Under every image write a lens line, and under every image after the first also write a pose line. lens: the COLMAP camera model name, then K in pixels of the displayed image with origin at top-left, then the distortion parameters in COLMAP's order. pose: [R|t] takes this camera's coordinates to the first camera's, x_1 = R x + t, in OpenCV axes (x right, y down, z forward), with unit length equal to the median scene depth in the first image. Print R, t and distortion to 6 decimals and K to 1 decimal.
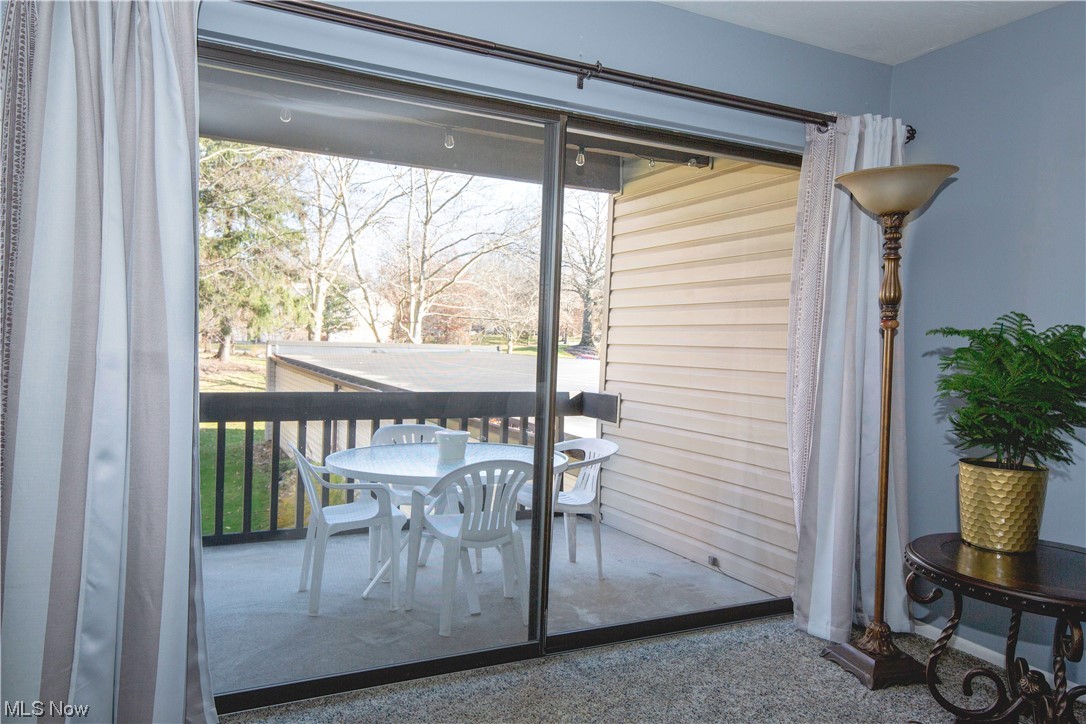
lens RADIAL K [[752.8, 0, 539.5], [0, 752.8, 360.7], [0, 0, 1]] dist [0.041463, -0.000393]
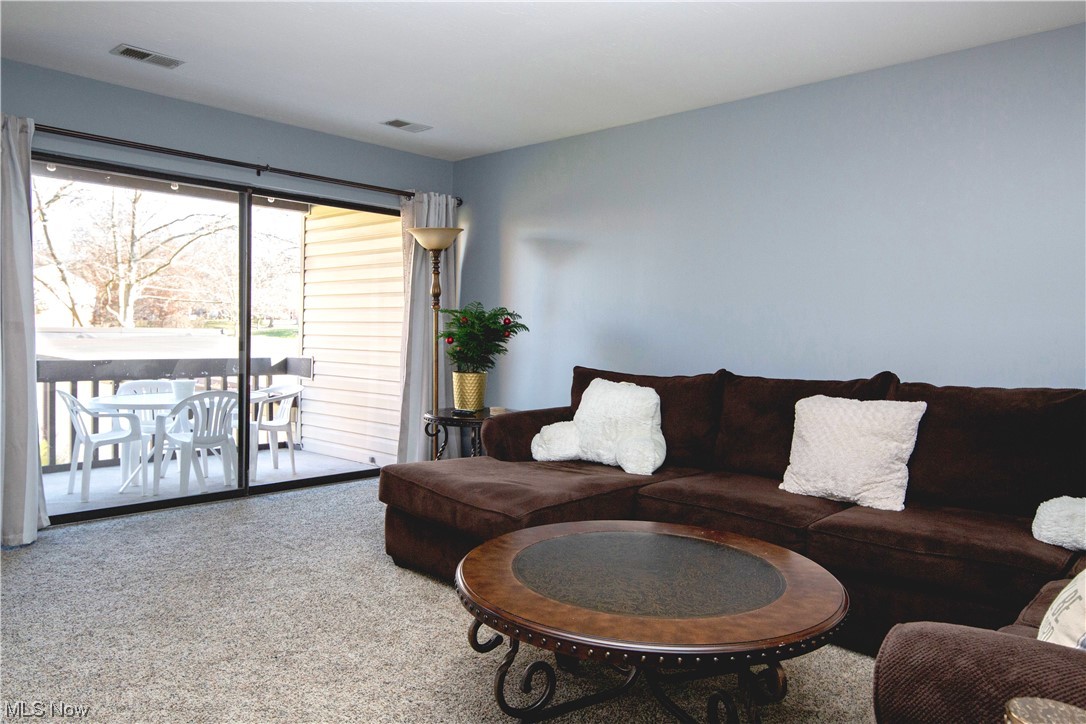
lens RADIAL K [[752.8, 0, 539.5], [0, 752.8, 360.7], [0, 0, 1]] dist [0.041463, -0.000393]
pose [[0.942865, -0.026609, 0.332110, 0.006580], [0.019272, 0.999492, 0.025367, 0.004226], [-0.332616, -0.017517, 0.942900, -0.084584]]
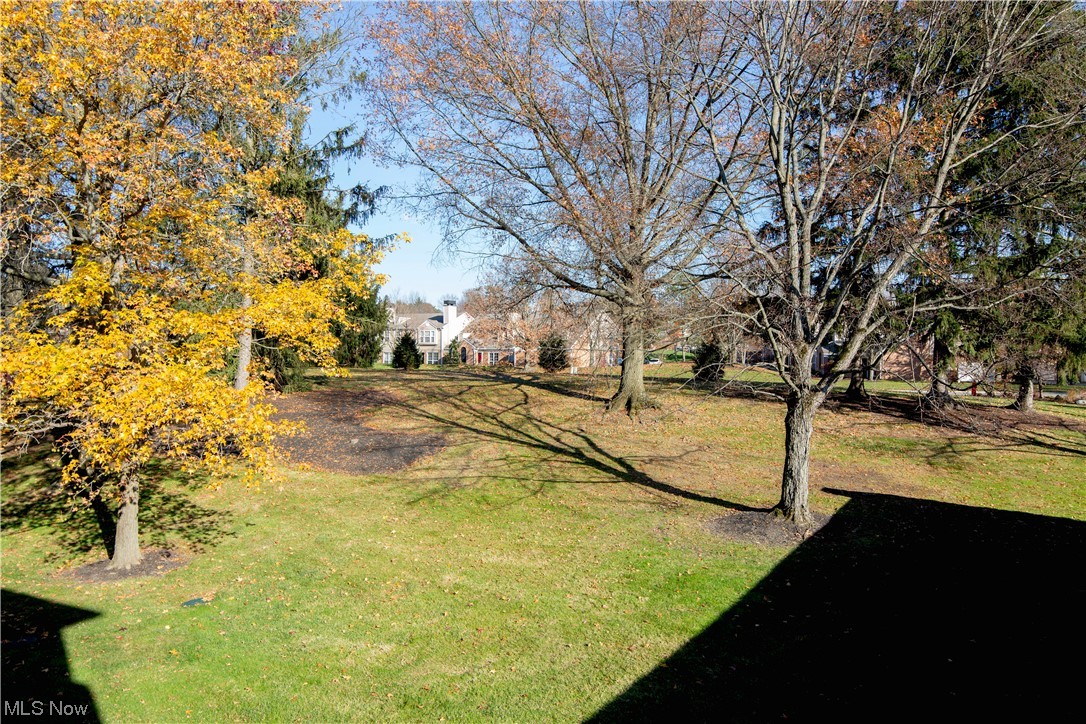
lens RADIAL K [[754.5, 0, 537.8], [0, 754.5, 362.9], [0, 0, 1]] dist [0.031147, -0.000919]
pose [[0.565380, -0.026877, -0.824392, -0.057171], [-0.012455, 0.999077, -0.041114, -0.013696], [0.824736, 0.033513, 0.564524, 0.161711]]
